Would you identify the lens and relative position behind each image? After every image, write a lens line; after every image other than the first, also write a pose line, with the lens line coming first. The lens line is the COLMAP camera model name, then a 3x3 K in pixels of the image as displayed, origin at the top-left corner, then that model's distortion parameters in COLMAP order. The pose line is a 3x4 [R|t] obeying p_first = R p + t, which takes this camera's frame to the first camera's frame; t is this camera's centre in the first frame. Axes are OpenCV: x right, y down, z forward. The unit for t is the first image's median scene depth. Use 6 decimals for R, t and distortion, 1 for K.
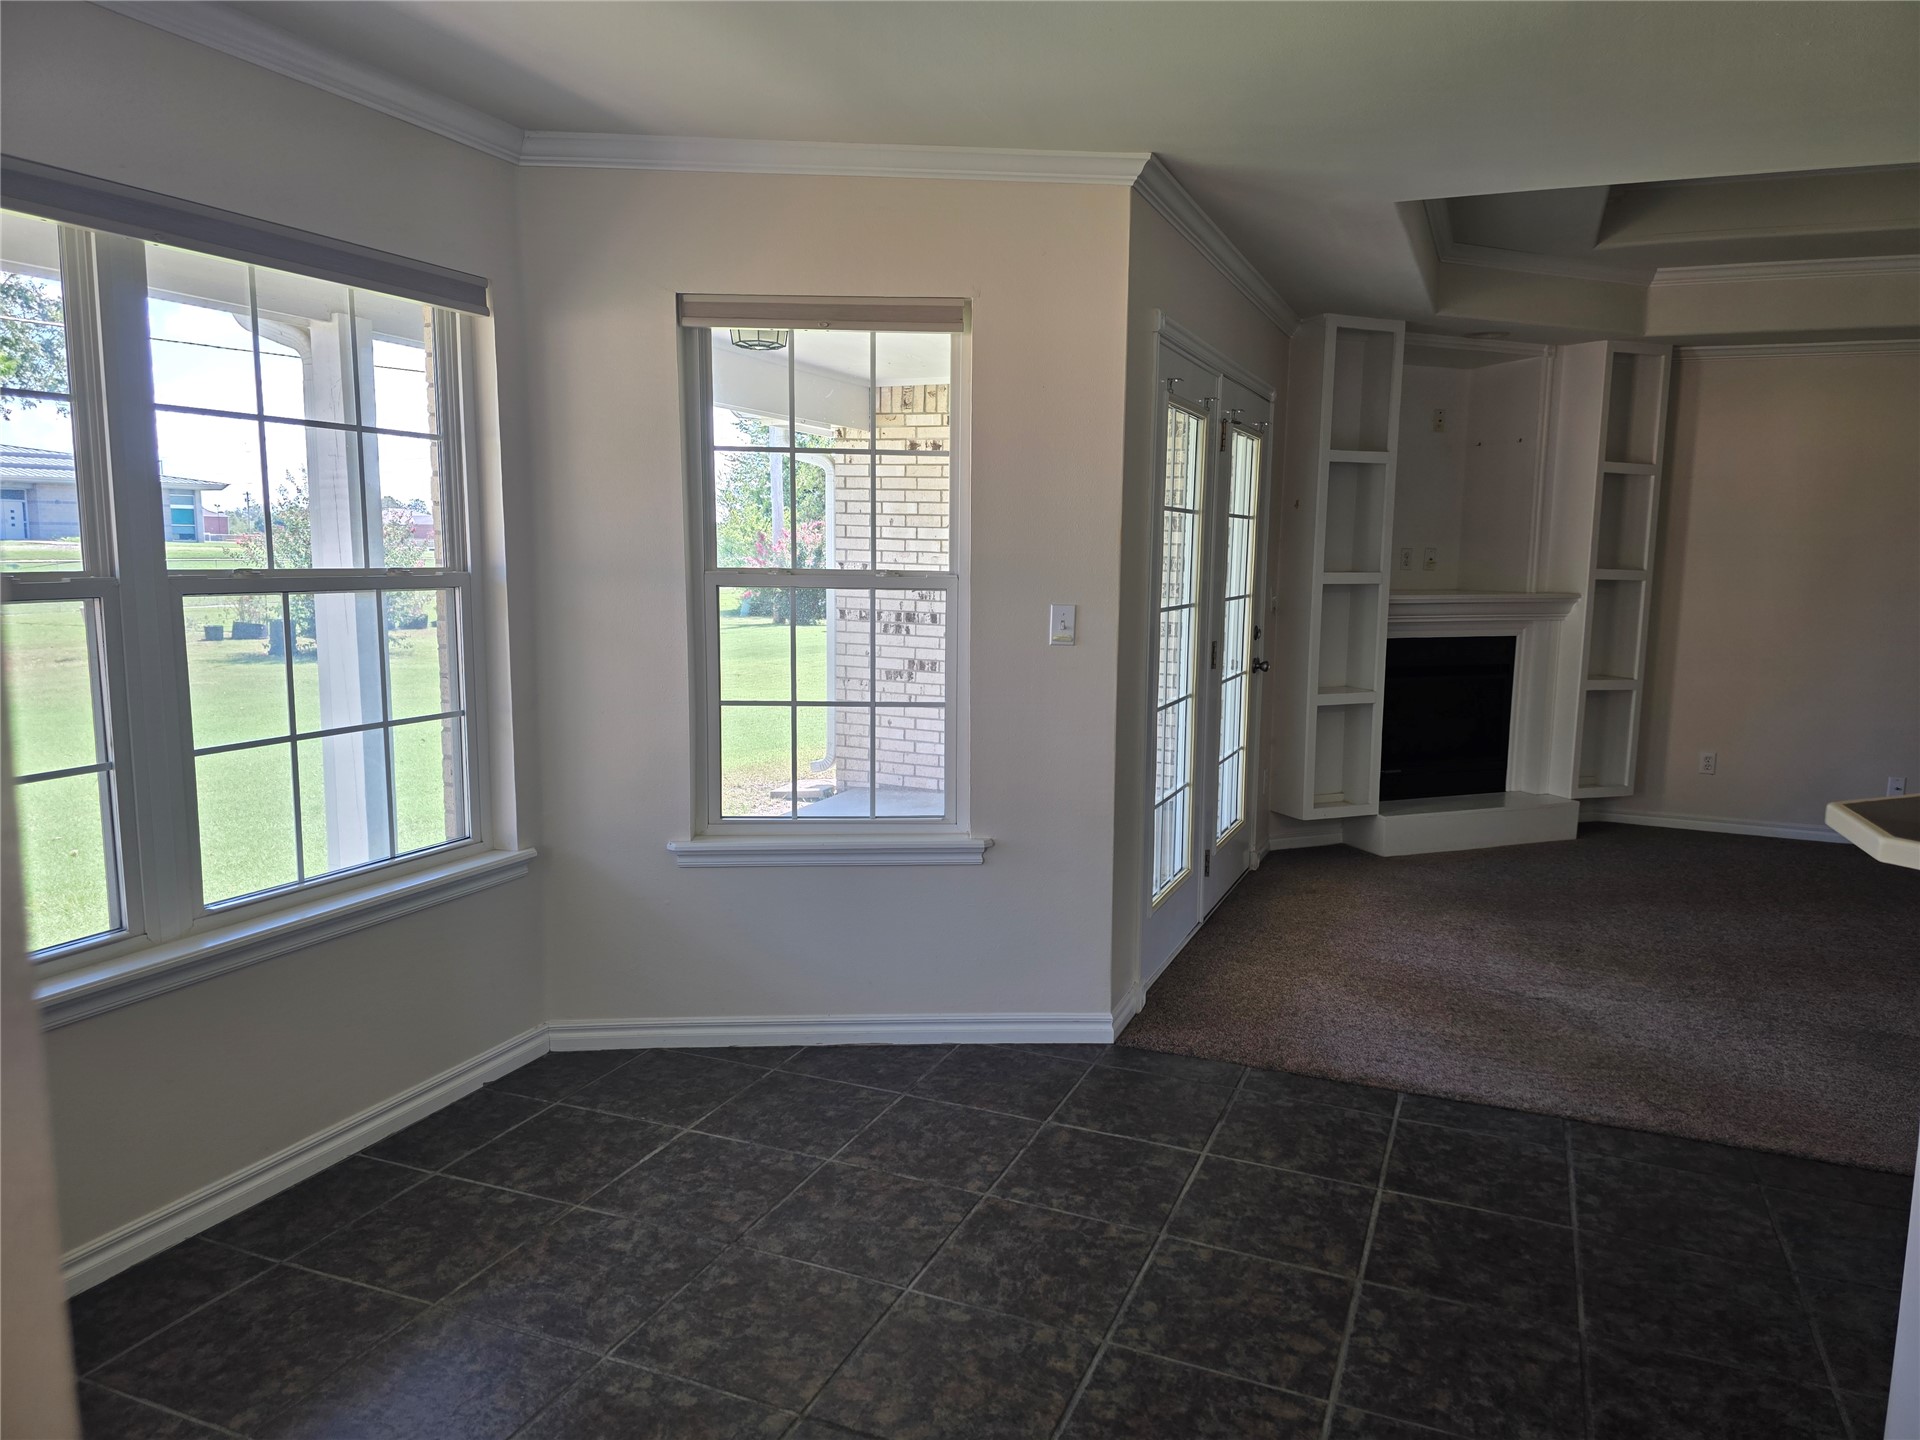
lens RADIAL K [[1290.5, 0, 951.2], [0, 1290.5, 724.1], [0, 0, 1]] dist [0.056569, -0.055208]
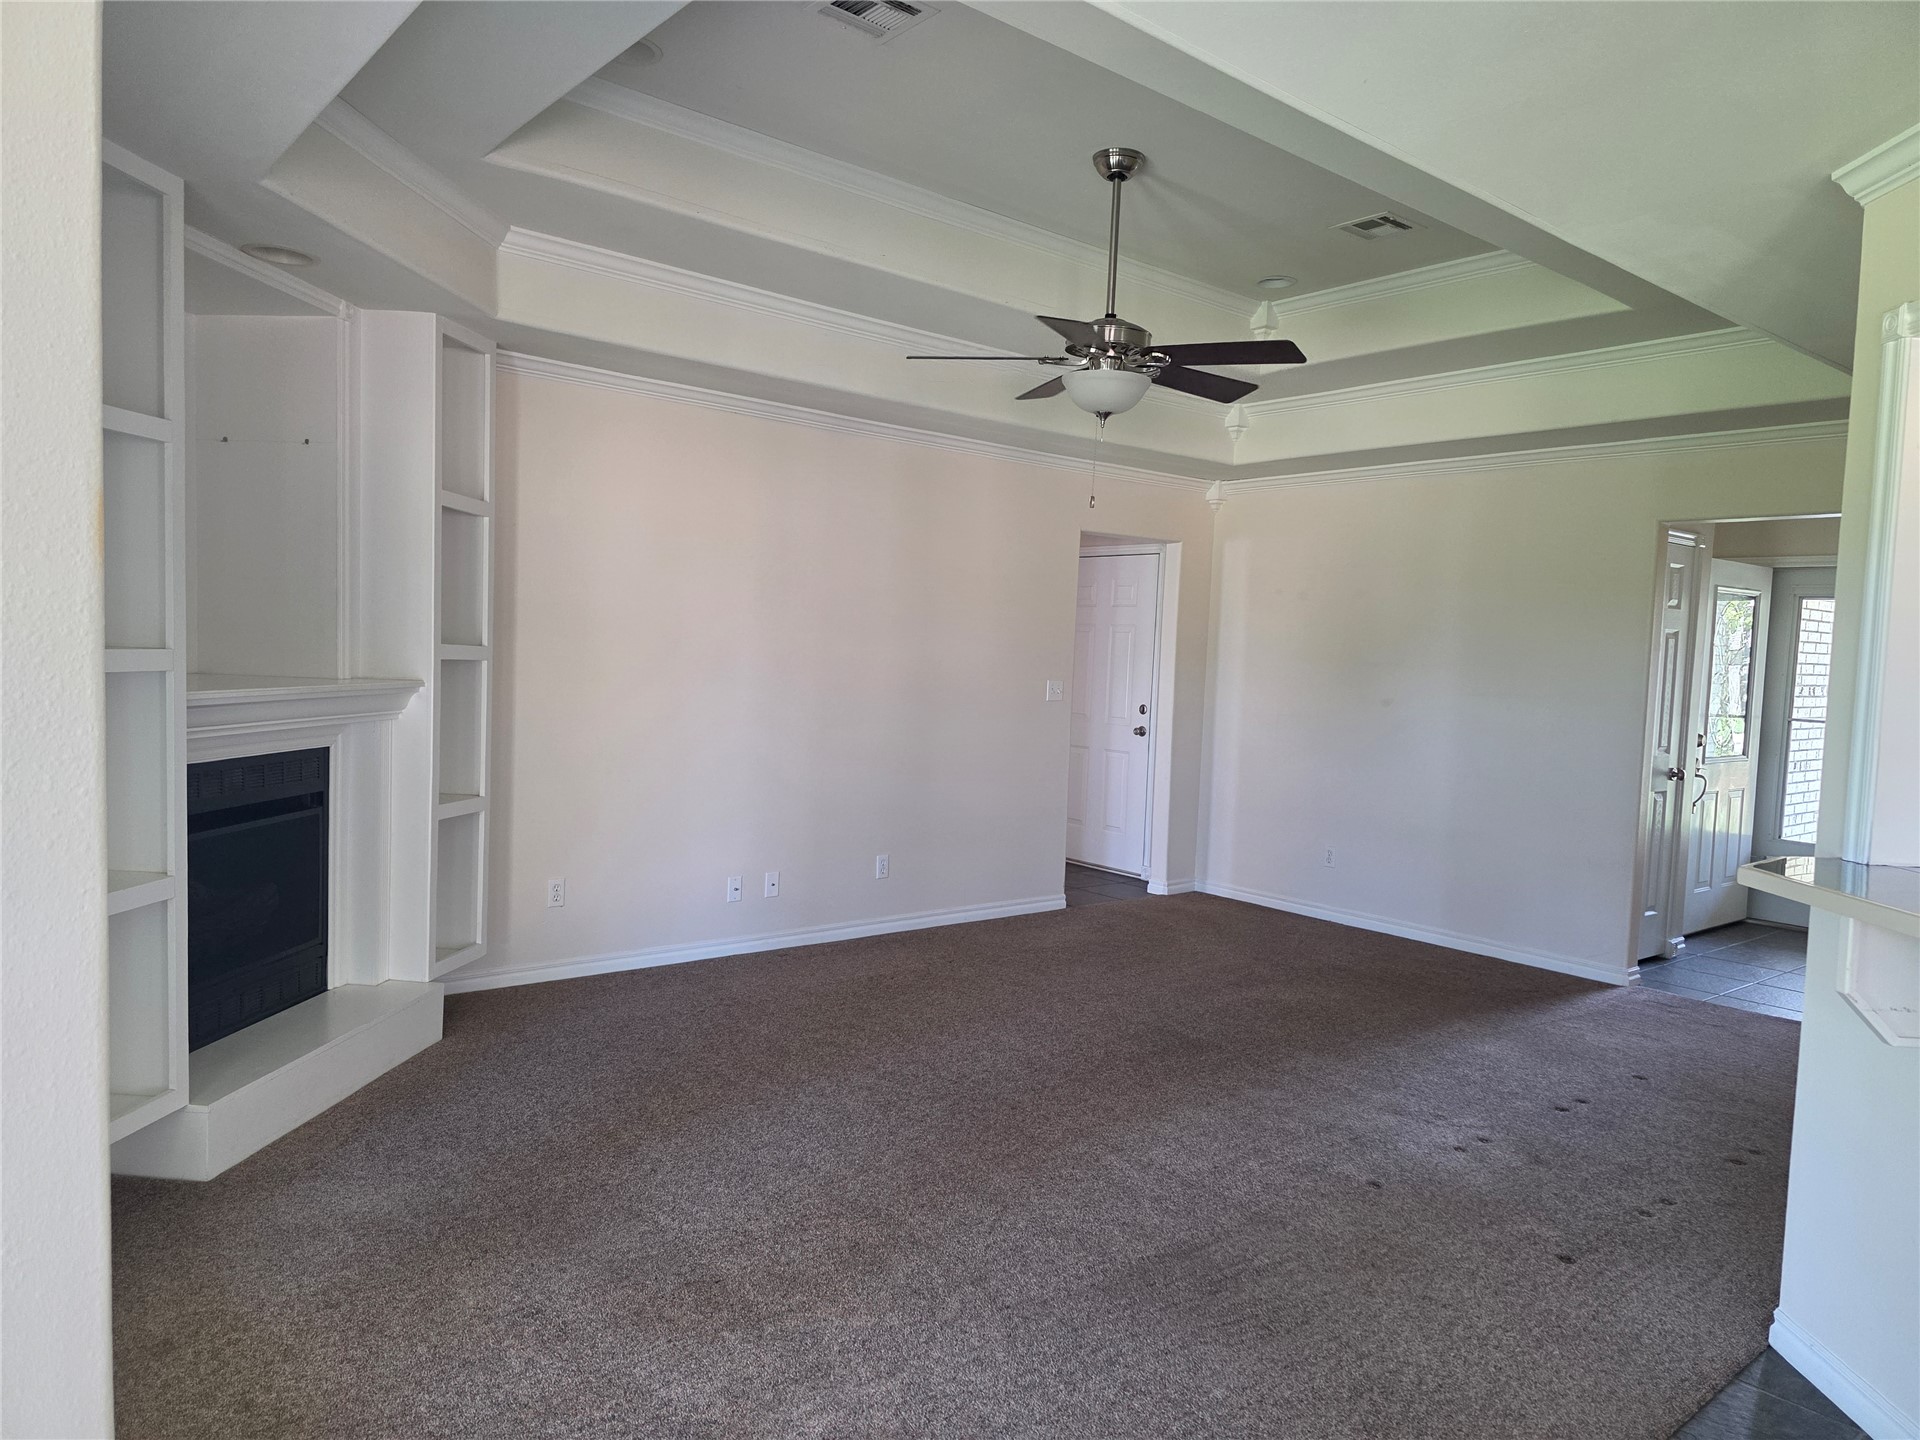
lens RADIAL K [[1290.5, 0, 970.9], [0, 1290.5, 727.4], [0, 0, 1]] dist [0.056569, -0.055208]
pose [[0.440823, -0.053155, 0.896019, -0.000472], [0.085428, 0.996198, 0.017069, -0.112573], [-0.893520, 0.069020, 0.443688, 0.799397]]
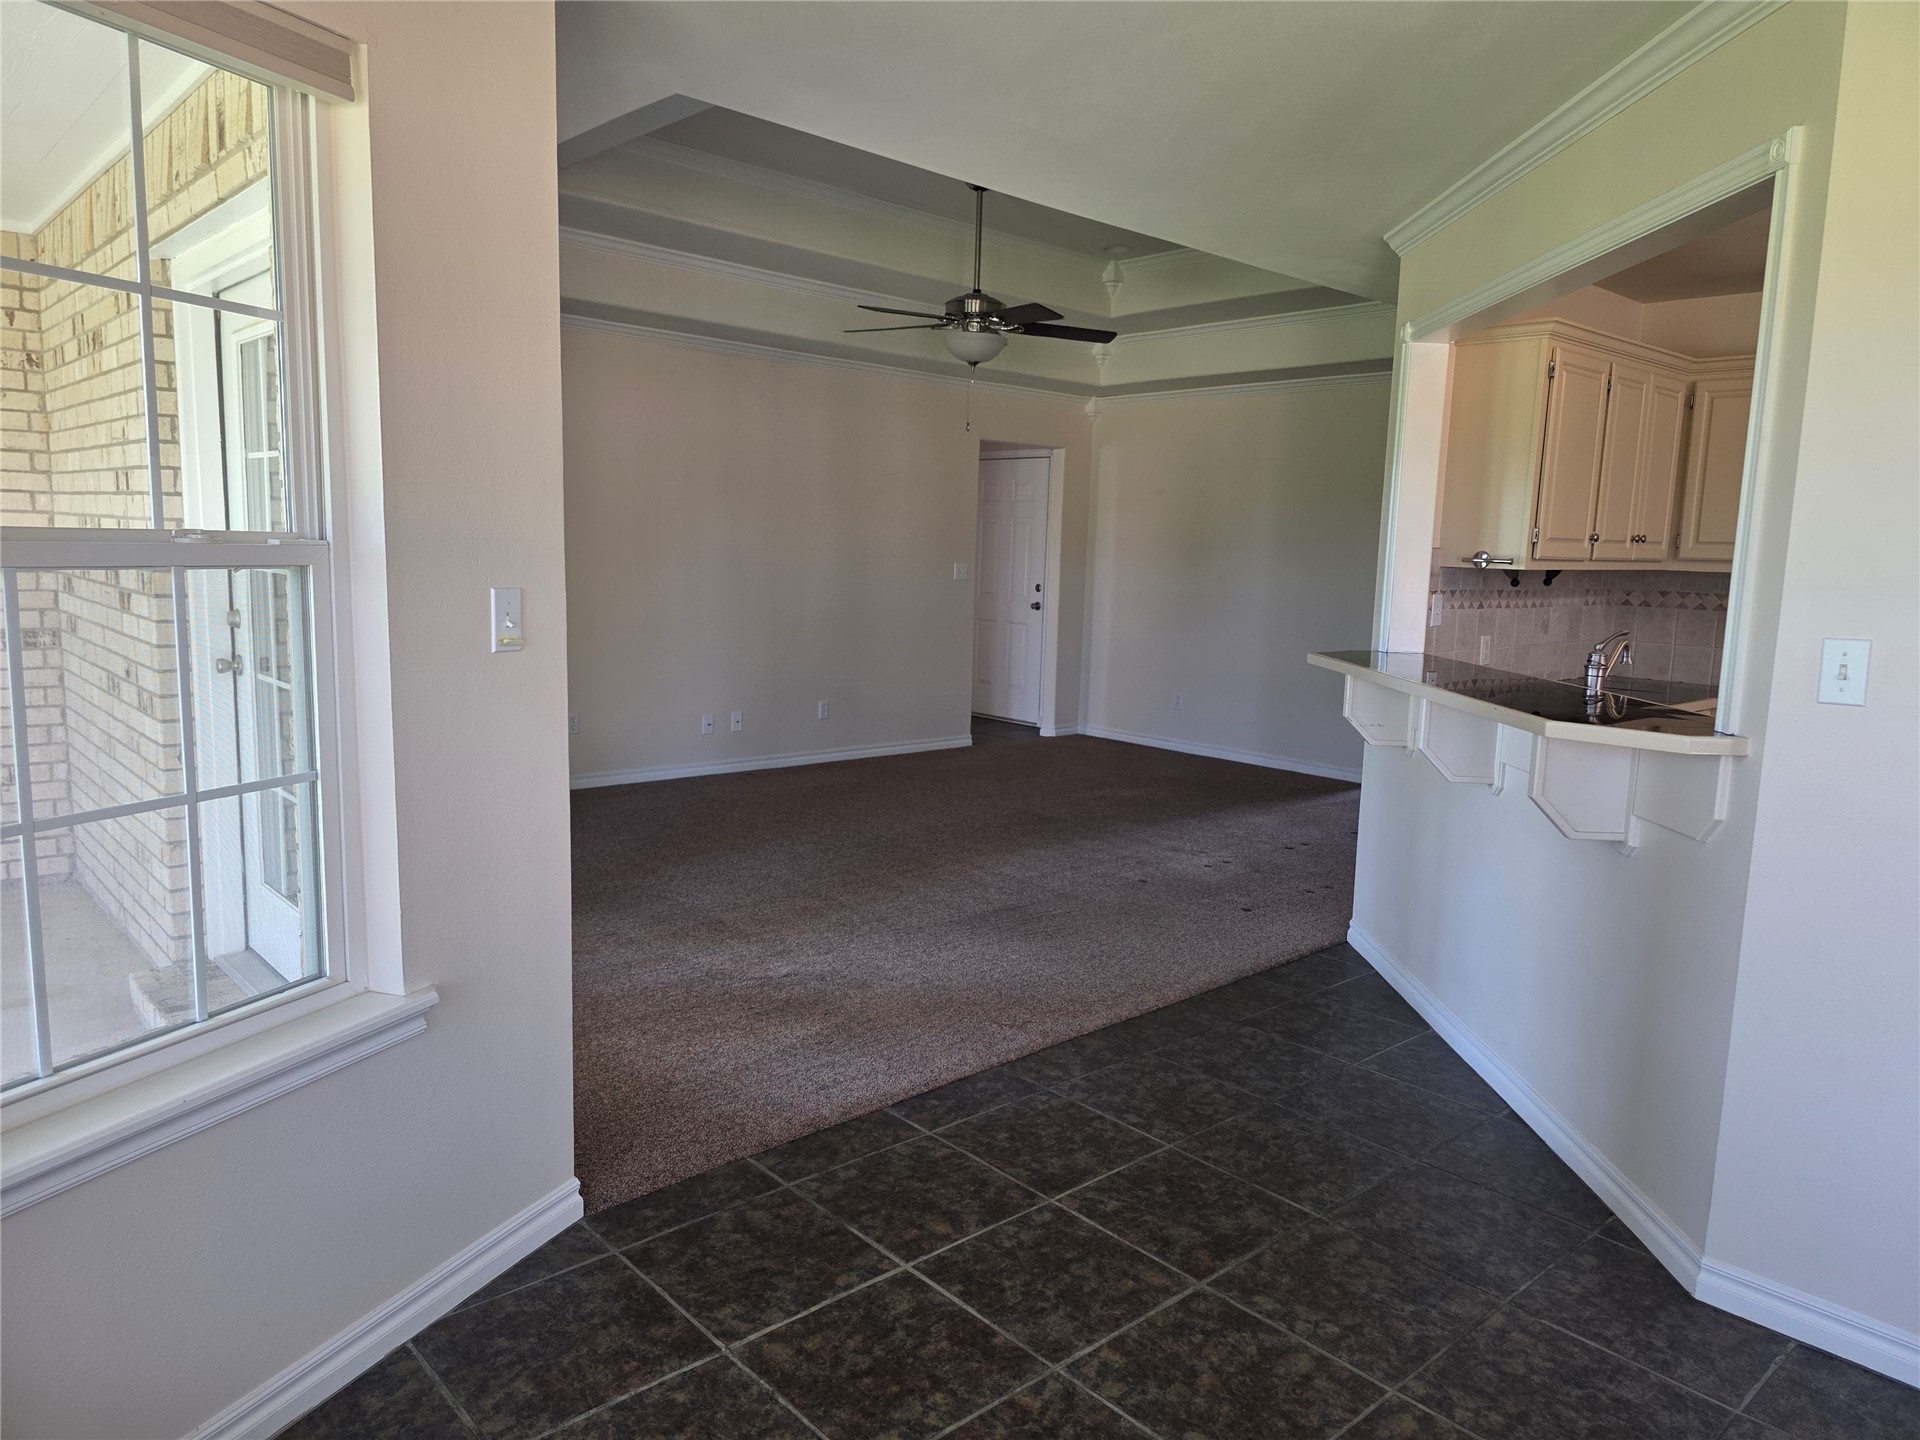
lens RADIAL K [[1290.5, 0, 980.0], [0, 1290.5, 731.6], [0, 0, 1]] dist [0.056569, -0.055208]
pose [[0.397051, -0.132815, 0.908136, -0.427094], [0.093318, 0.990188, 0.104015, -0.073047], [-0.913040, 0.043446, 0.405549, 0.540541]]
